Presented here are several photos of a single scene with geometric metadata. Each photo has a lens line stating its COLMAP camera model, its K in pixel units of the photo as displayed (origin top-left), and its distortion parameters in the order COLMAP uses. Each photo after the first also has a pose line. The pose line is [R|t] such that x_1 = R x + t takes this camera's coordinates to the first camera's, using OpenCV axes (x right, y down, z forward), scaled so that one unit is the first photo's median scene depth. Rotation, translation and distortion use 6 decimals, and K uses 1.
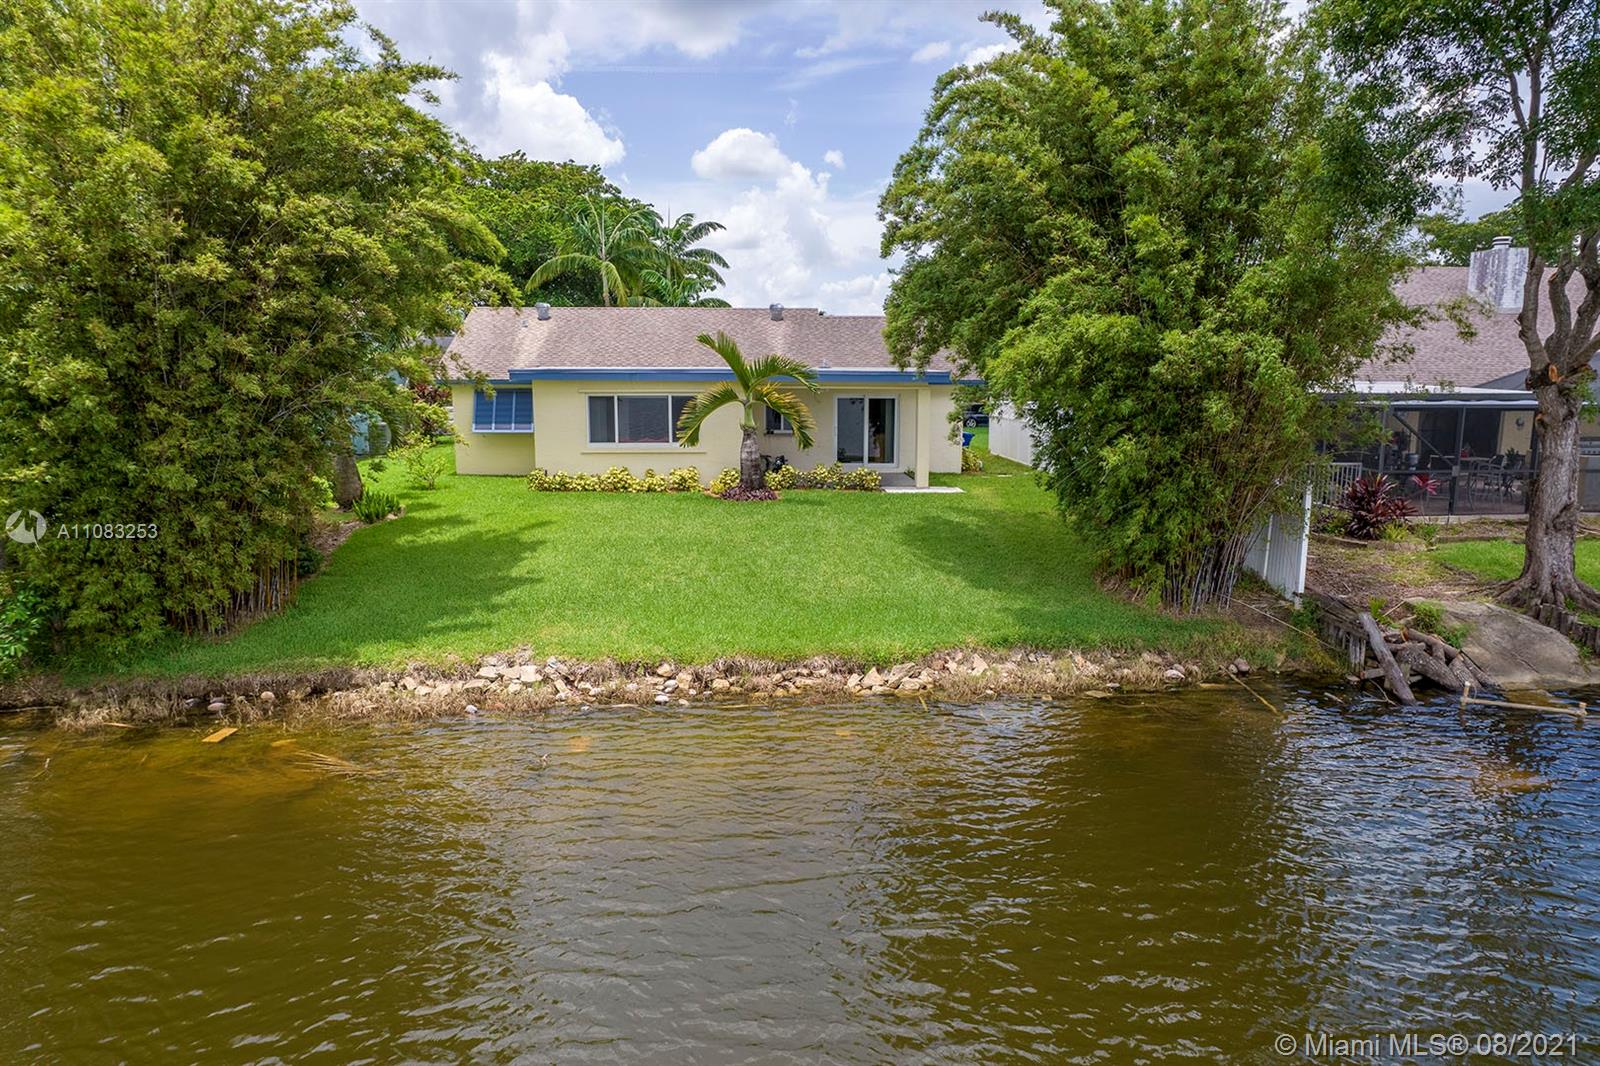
lens RADIAL K [[1025.6, 0, 800.0], [0, 1025.6, 533.0], [0, 0, 1]] dist [-0.067017, 0.056593]
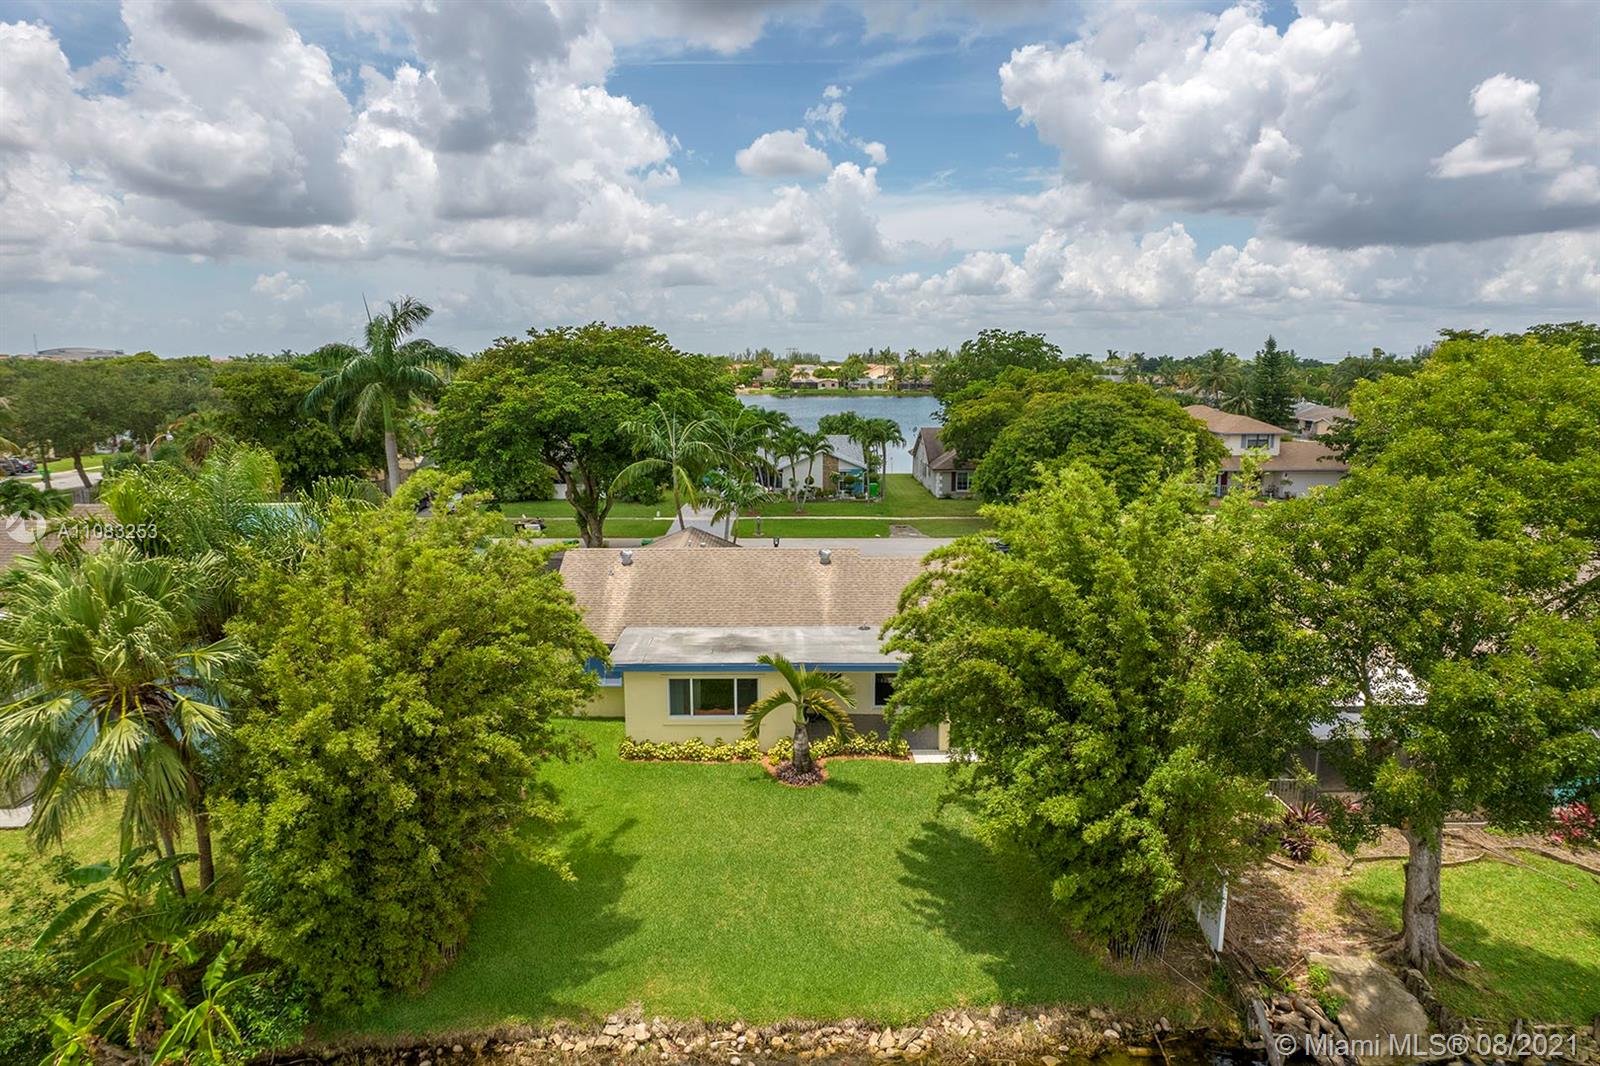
lens RADIAL K [[1025.6, 0, 800.0], [0, 1025.6, 533.0], [0, 0, 1]] dist [-0.067017, 0.056593]
pose [[0.998610, 0.005665, -0.052401, 0.020899], [-0.005421, 0.999974, 0.004803, -0.541615], [0.052427, -0.004512, 0.998615, -0.363621]]
